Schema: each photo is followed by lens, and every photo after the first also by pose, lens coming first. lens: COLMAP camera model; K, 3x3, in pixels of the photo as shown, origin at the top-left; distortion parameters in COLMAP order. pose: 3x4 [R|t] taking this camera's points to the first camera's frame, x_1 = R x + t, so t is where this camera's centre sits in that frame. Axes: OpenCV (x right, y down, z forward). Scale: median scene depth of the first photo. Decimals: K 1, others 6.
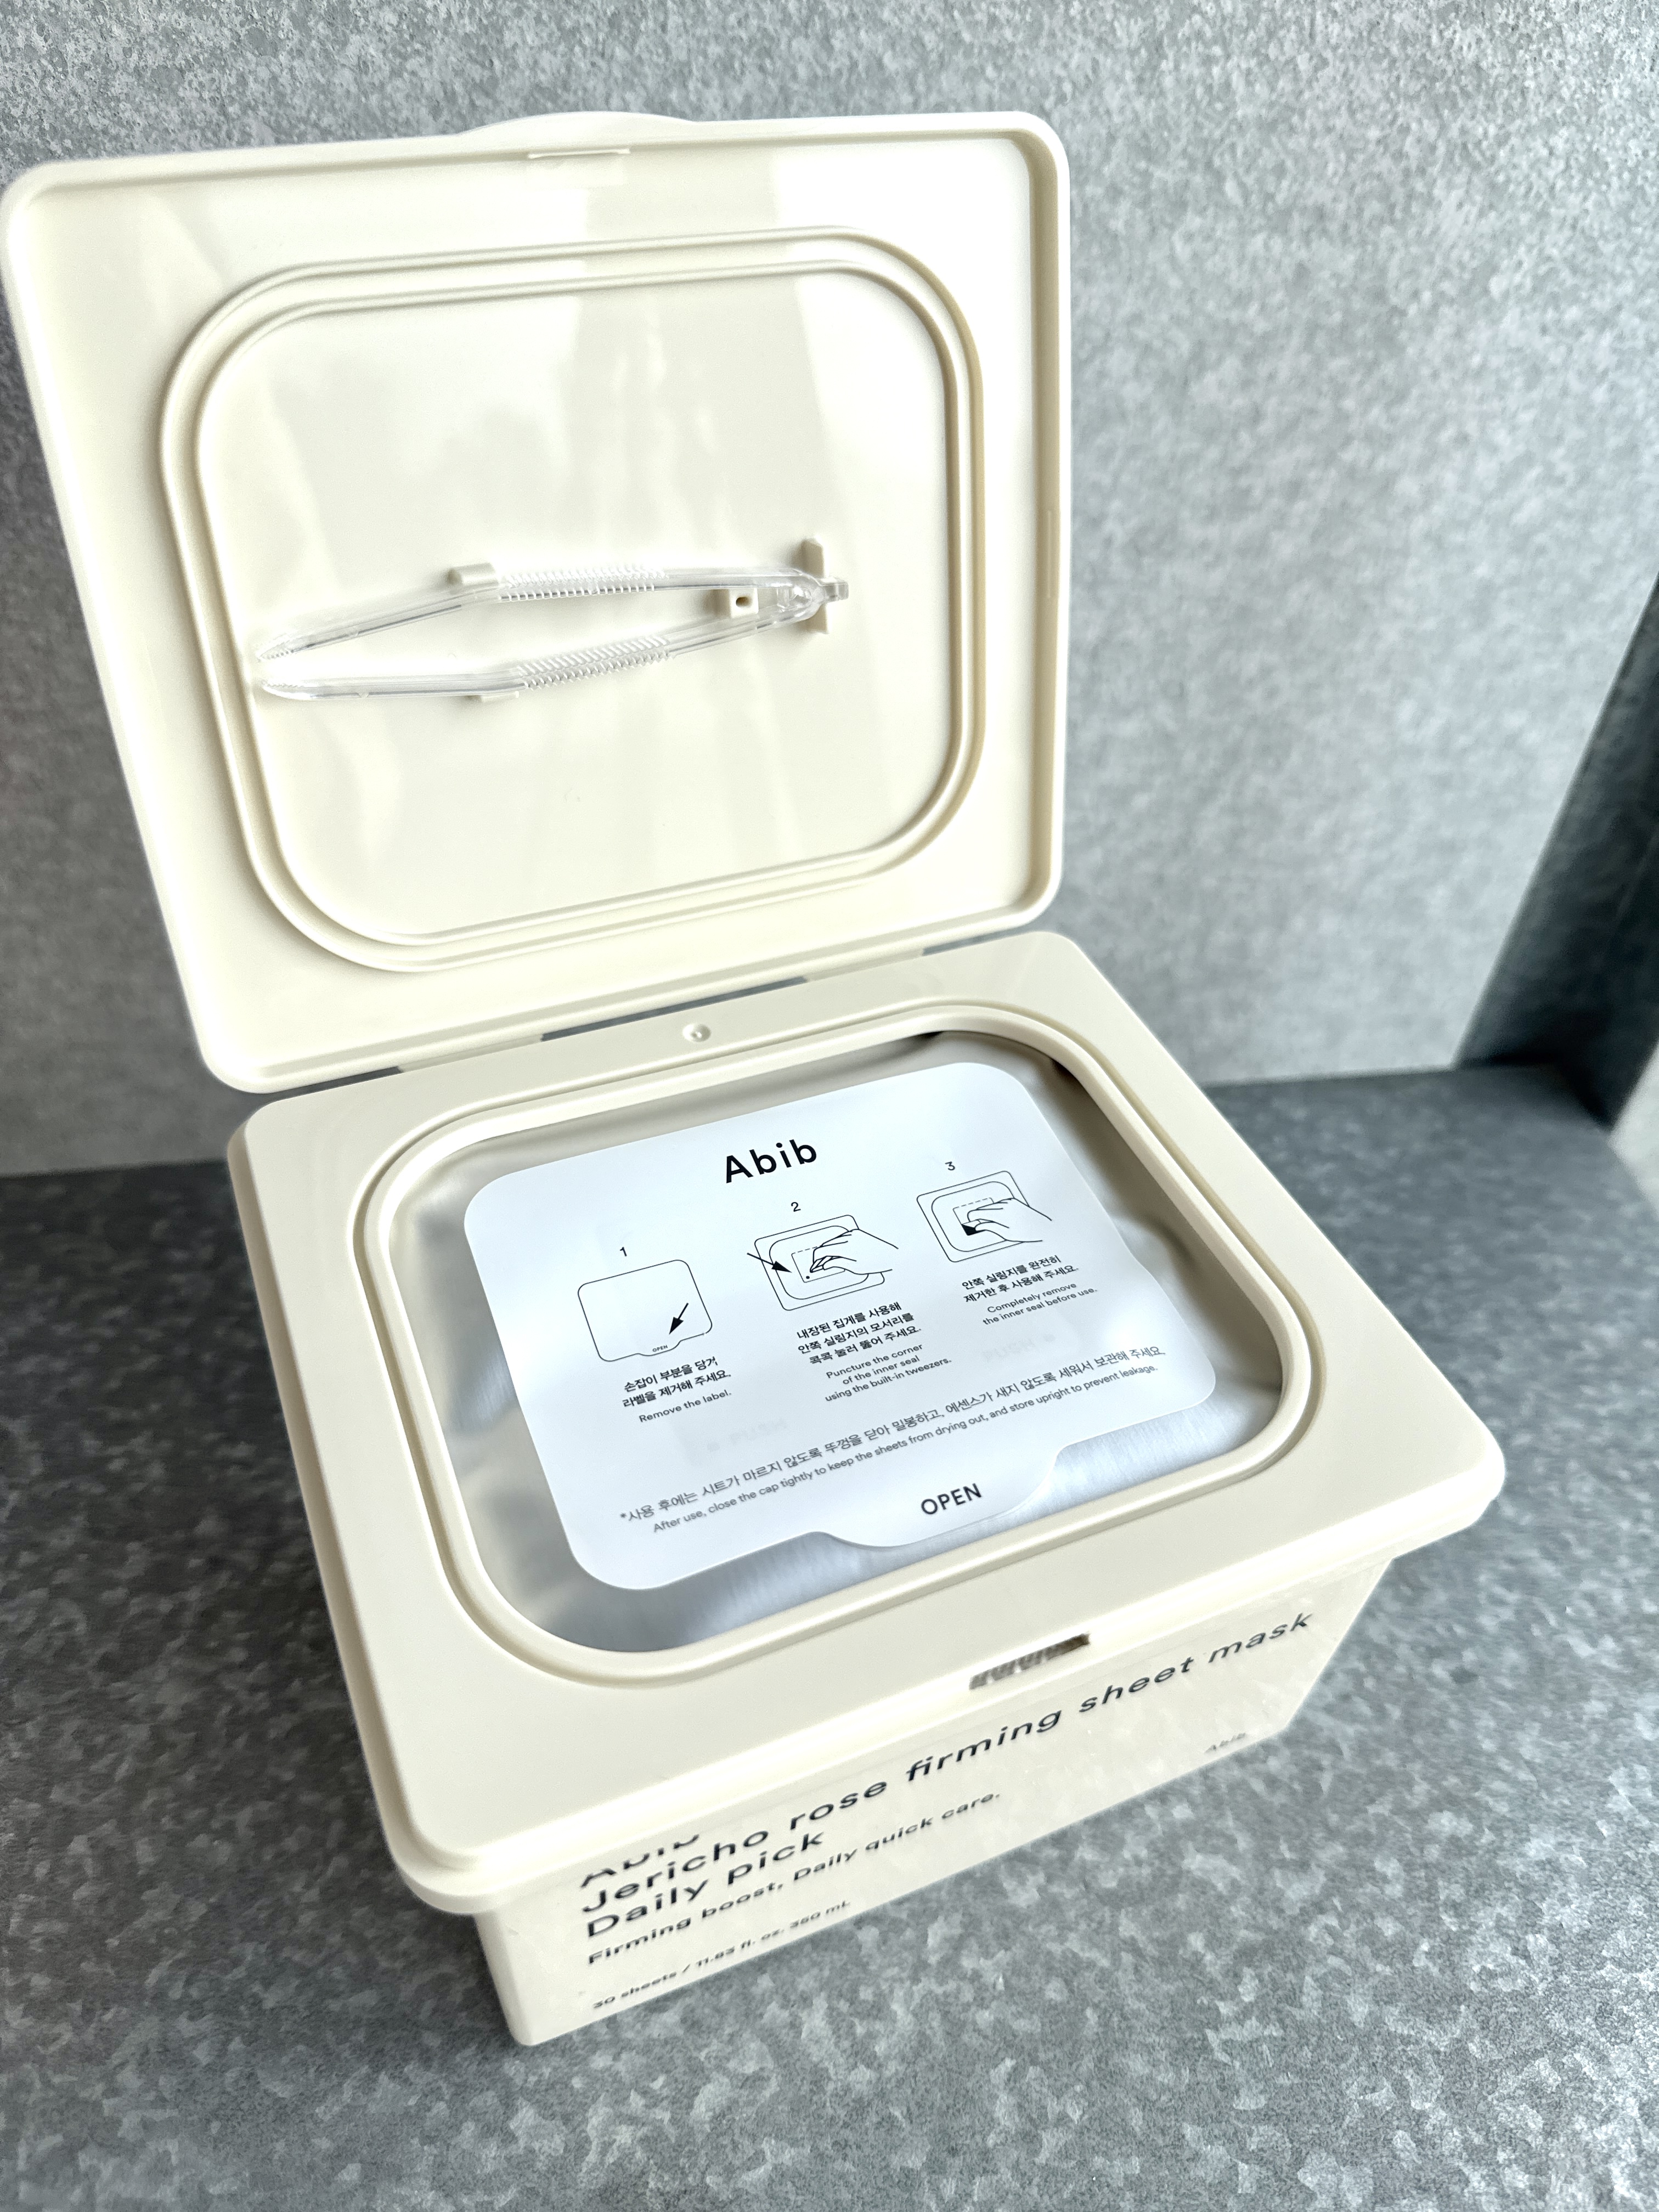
lens RADIAL K [[1665.2, 0, 833.4], [0, 1665.2, 1133.1], [0, 0, 1]] dist [-0.062635, 0.033129]
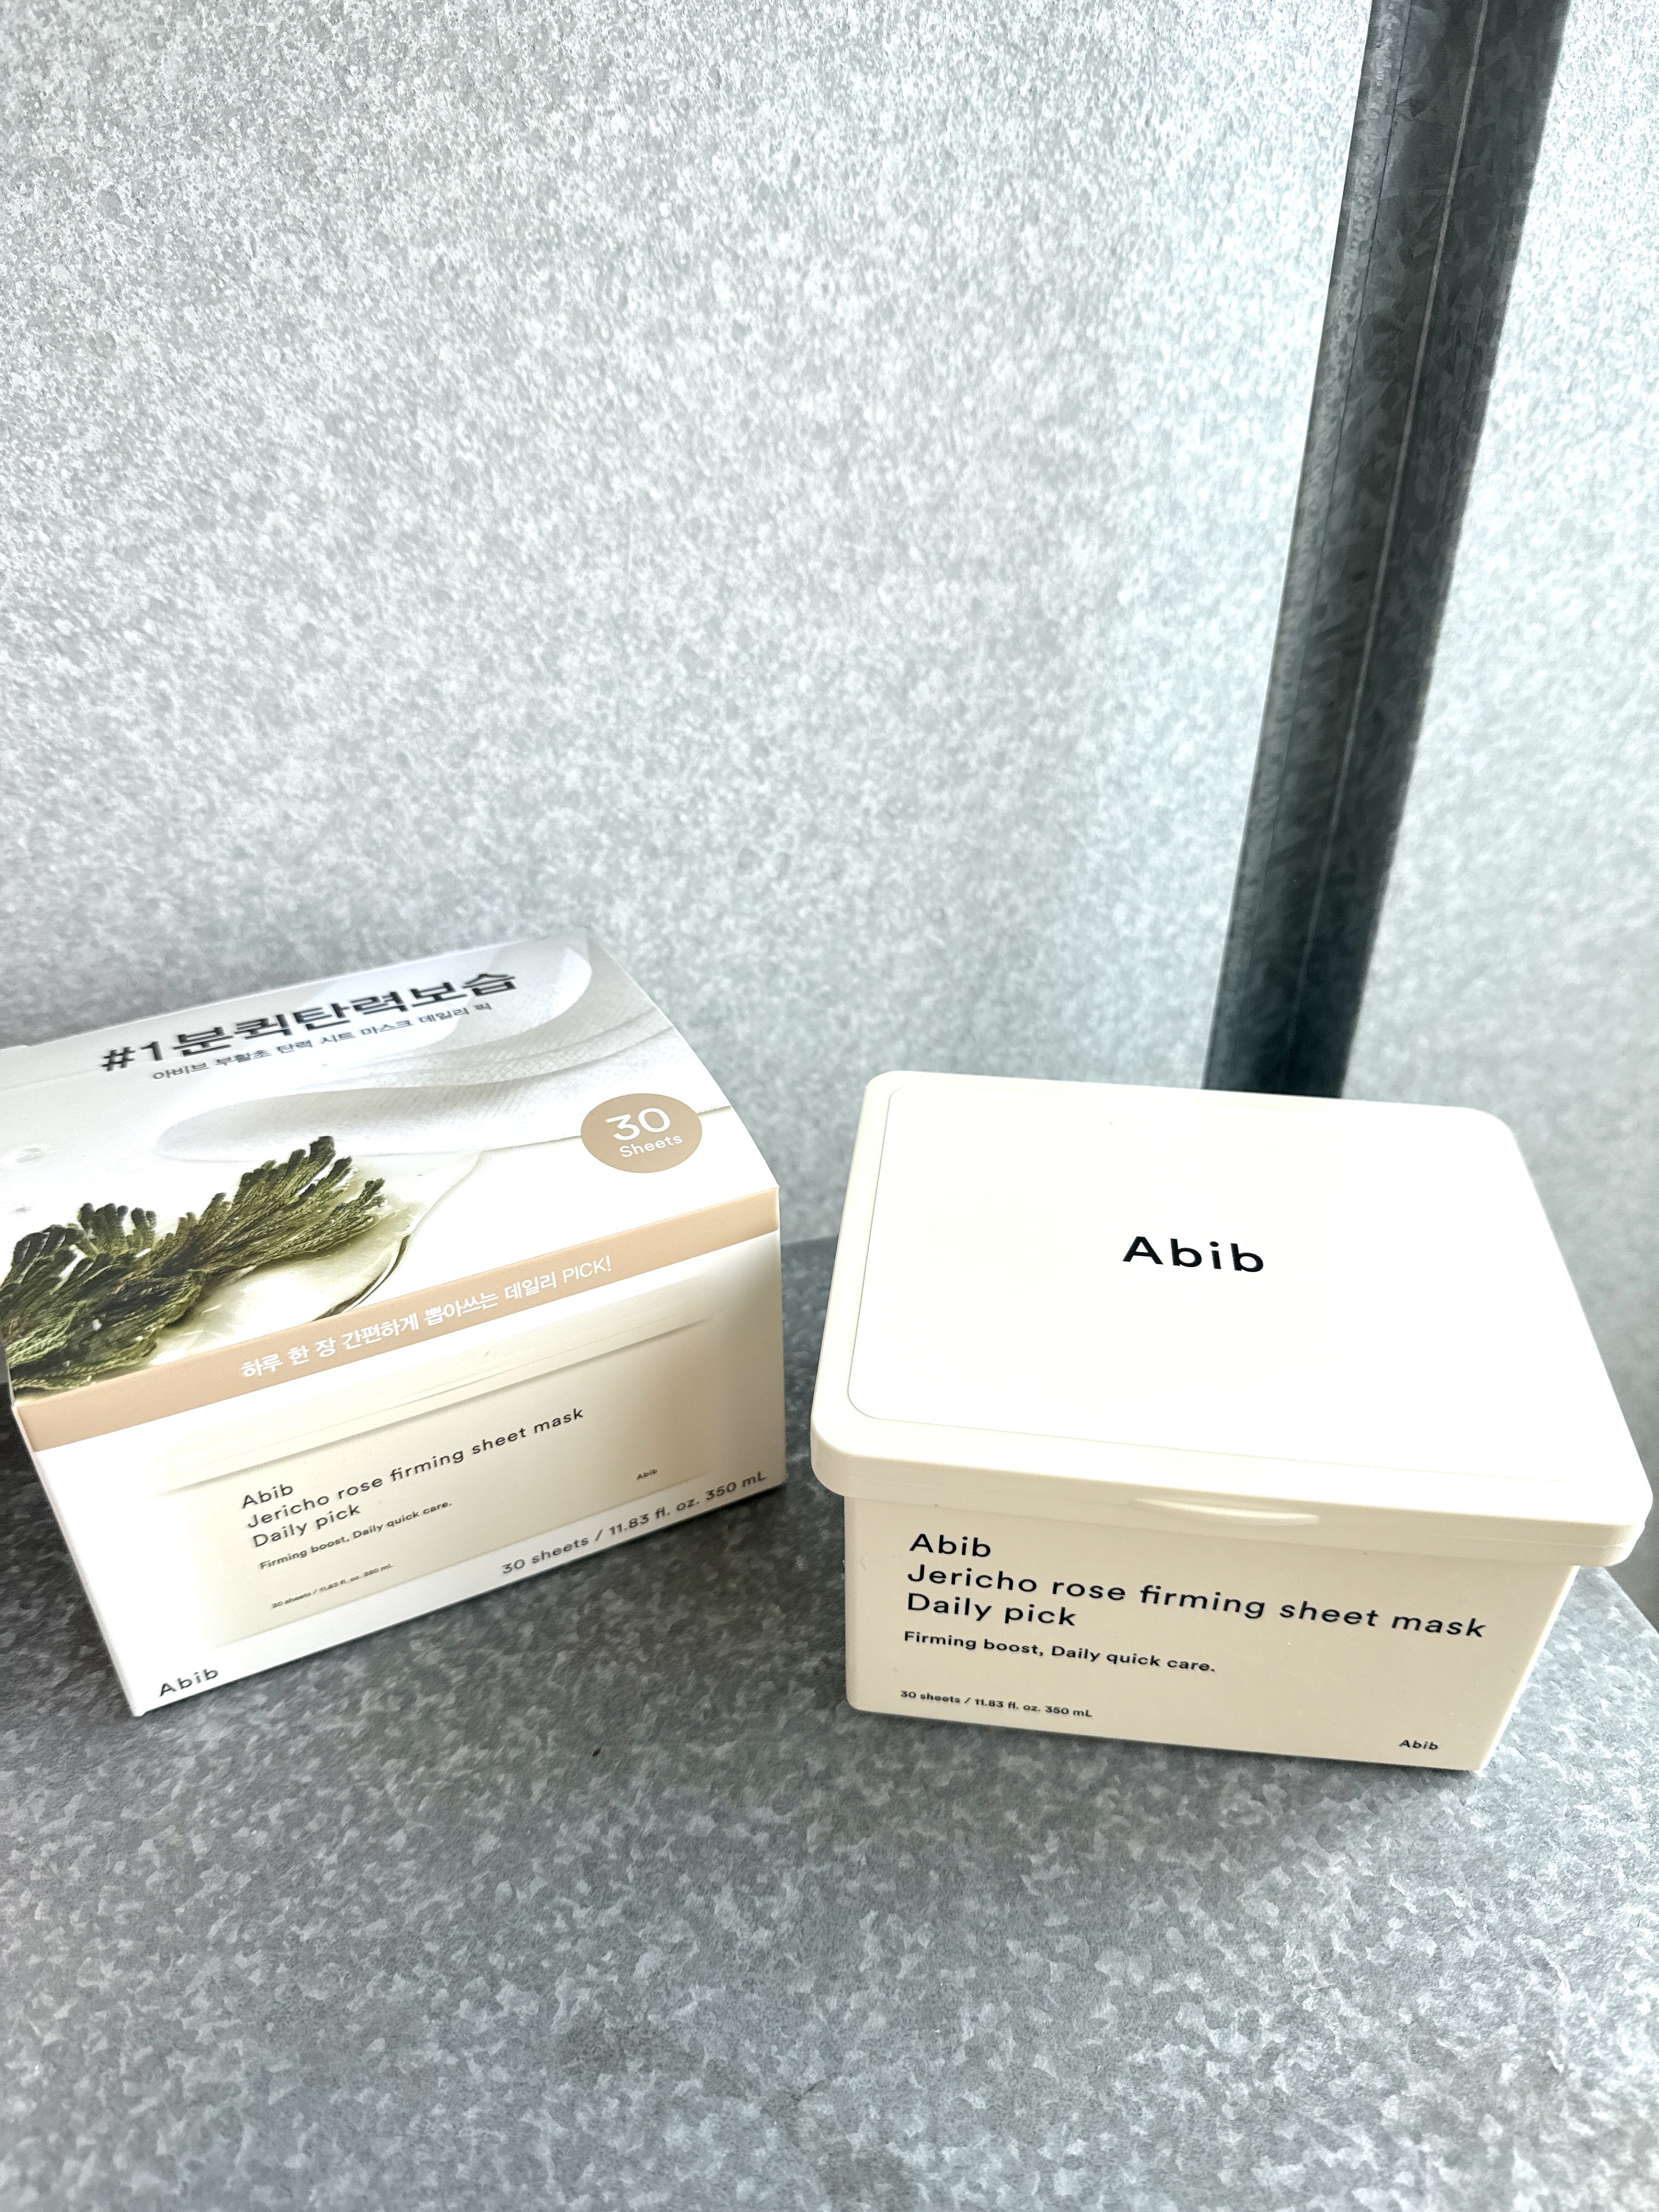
lens RADIAL K [[1598.8, 0, 817.5], [0, 1598.8, 1135.2], [0, 0, 1]] dist [0.052214, -0.142742]
pose [[0.993455, -0.105210, 0.044472, 0.054270], [0.110777, 0.982372, -0.150576, 0.107976], [-0.027846, 0.154517, 0.987598, -0.282582]]
